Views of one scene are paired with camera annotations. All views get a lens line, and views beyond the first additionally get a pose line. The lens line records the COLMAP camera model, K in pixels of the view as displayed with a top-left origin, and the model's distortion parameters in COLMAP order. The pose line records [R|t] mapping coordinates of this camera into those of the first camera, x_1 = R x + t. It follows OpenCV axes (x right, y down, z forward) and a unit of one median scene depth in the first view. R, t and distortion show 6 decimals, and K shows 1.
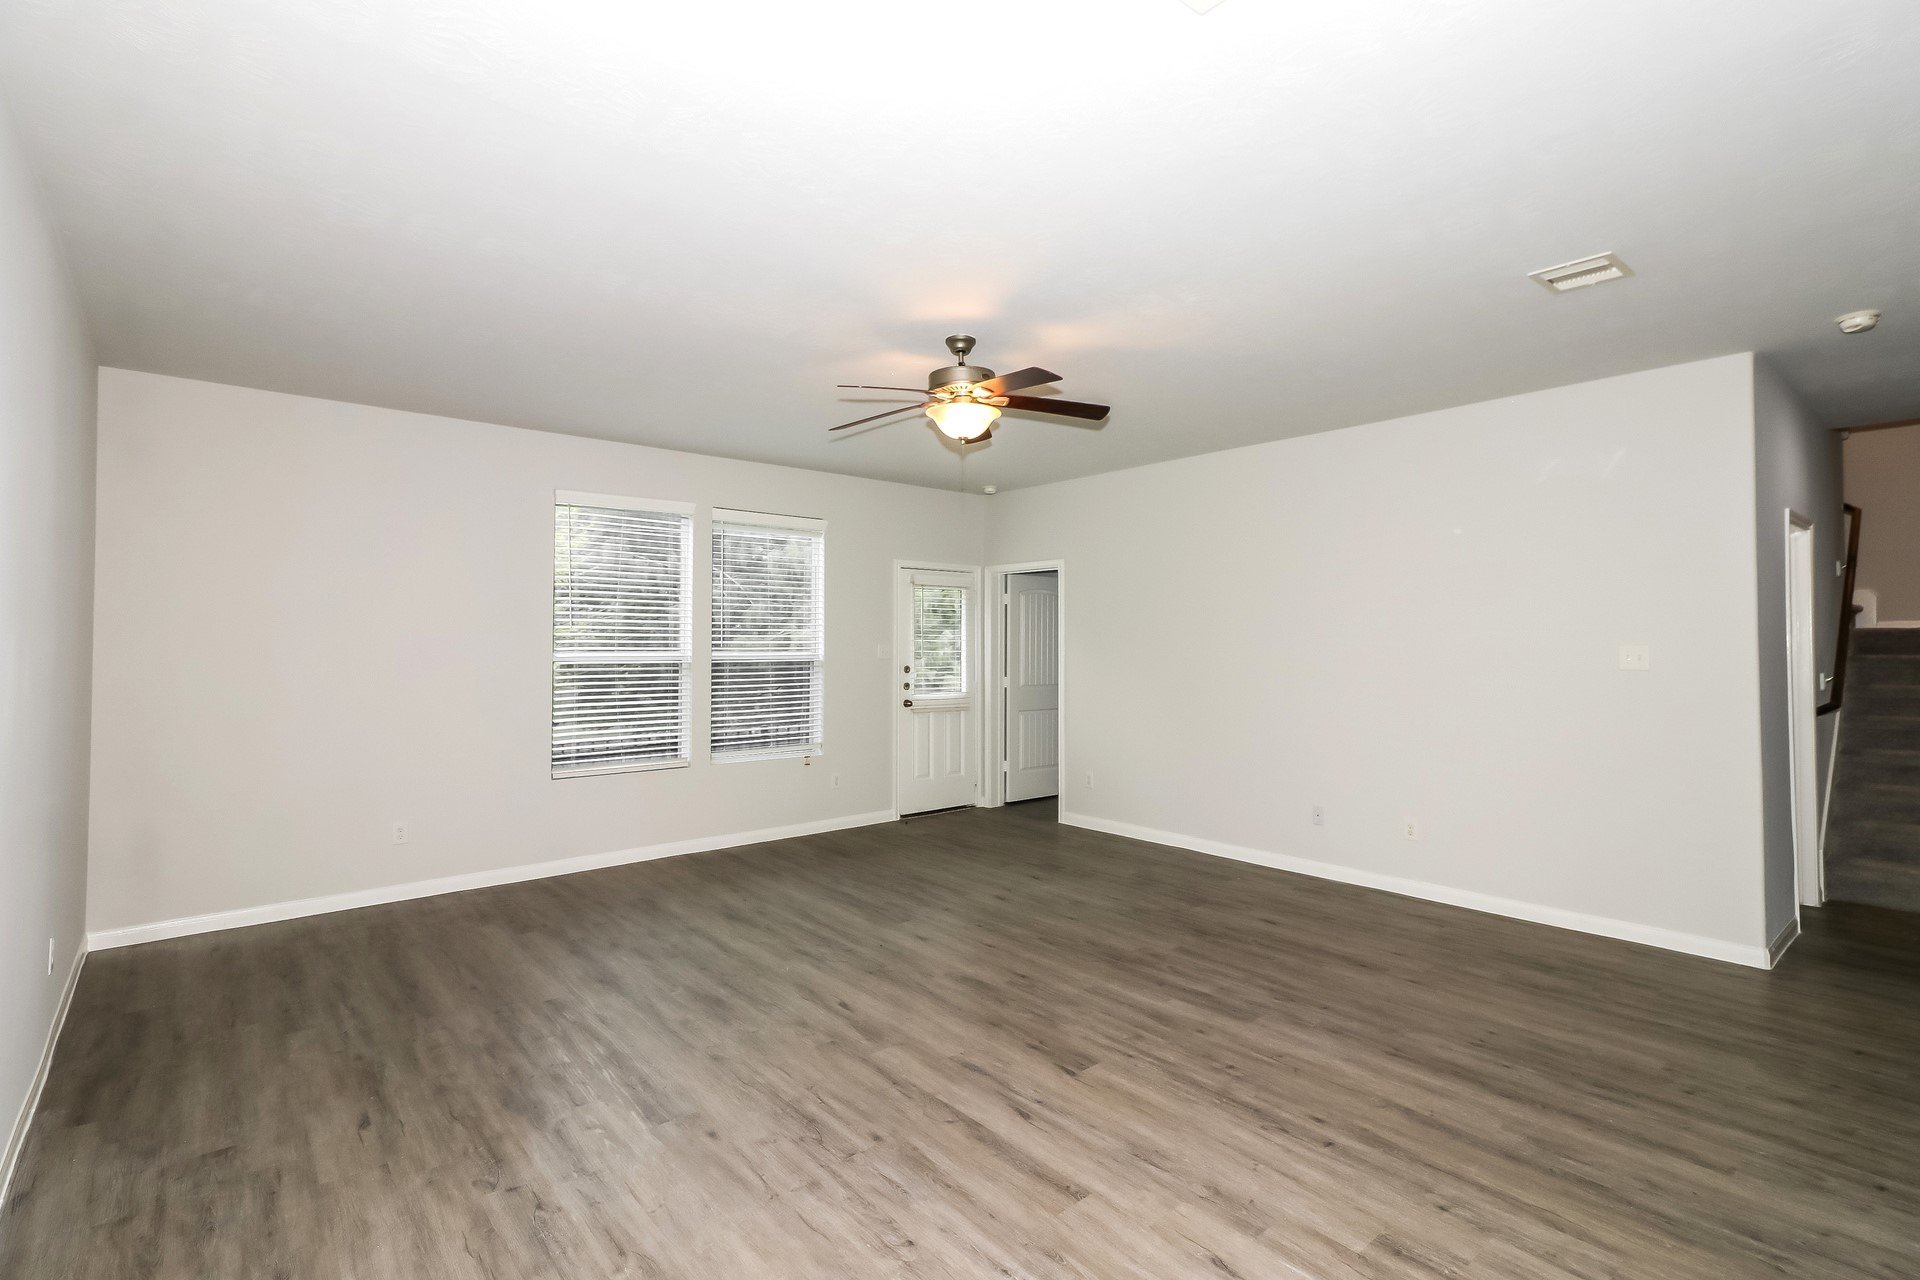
lens RADIAL K [[896.5, 0, 961.8], [0, 896.5, 635.1], [0, 0, 1]] dist [0.002353, 0.000425]
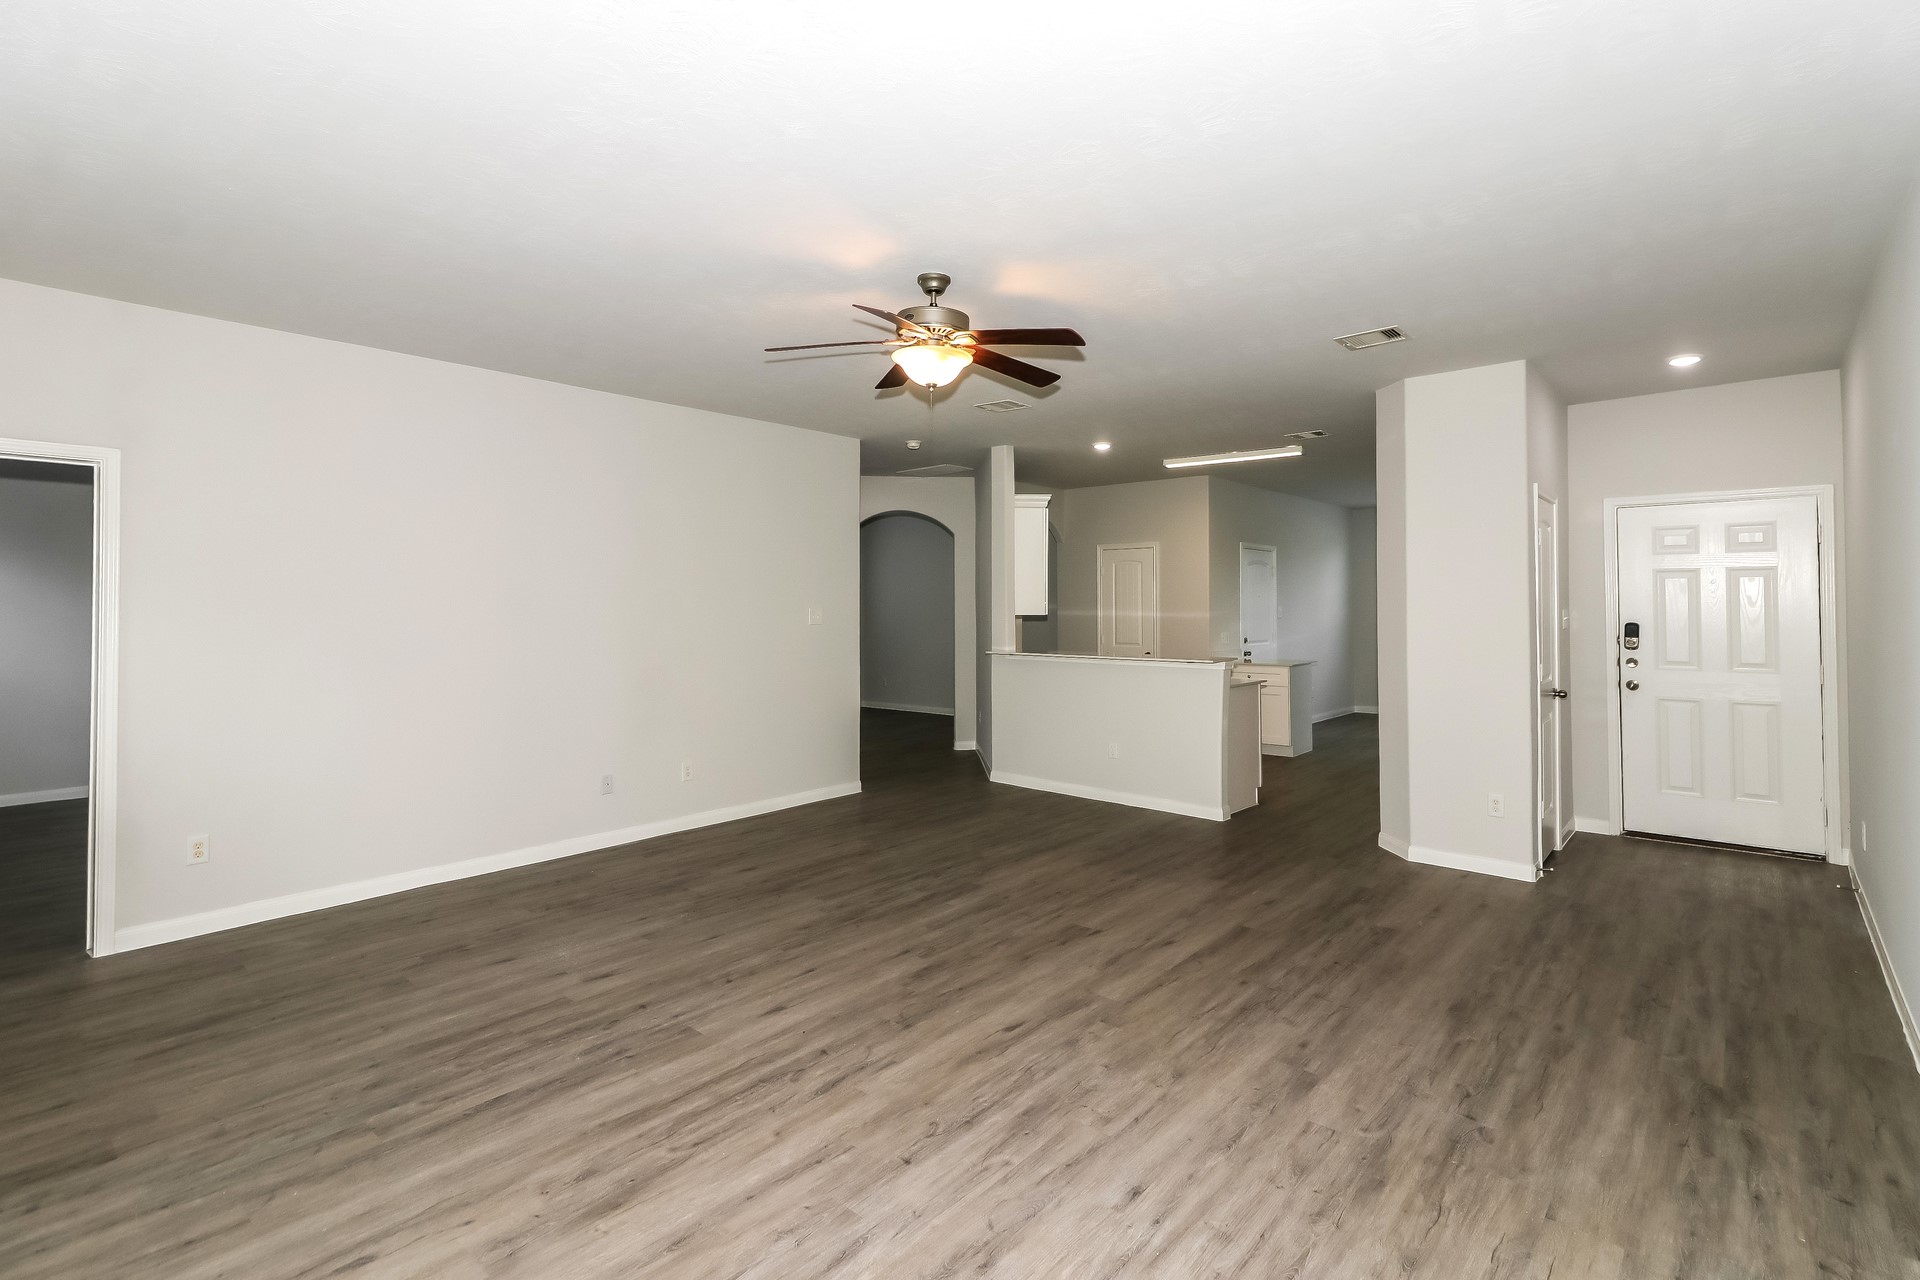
lens RADIAL K [[896.5, 0, 962.3], [0, 896.5, 636.8], [0, 0, 1]] dist [0.002353, 0.000425]
pose [[-0.140457, -0.036212, 0.989424, -0.963317], [-0.002653, 0.999341, 0.036199, 0.001552], [-0.990083, 0.002459, -0.140461, 1.156582]]
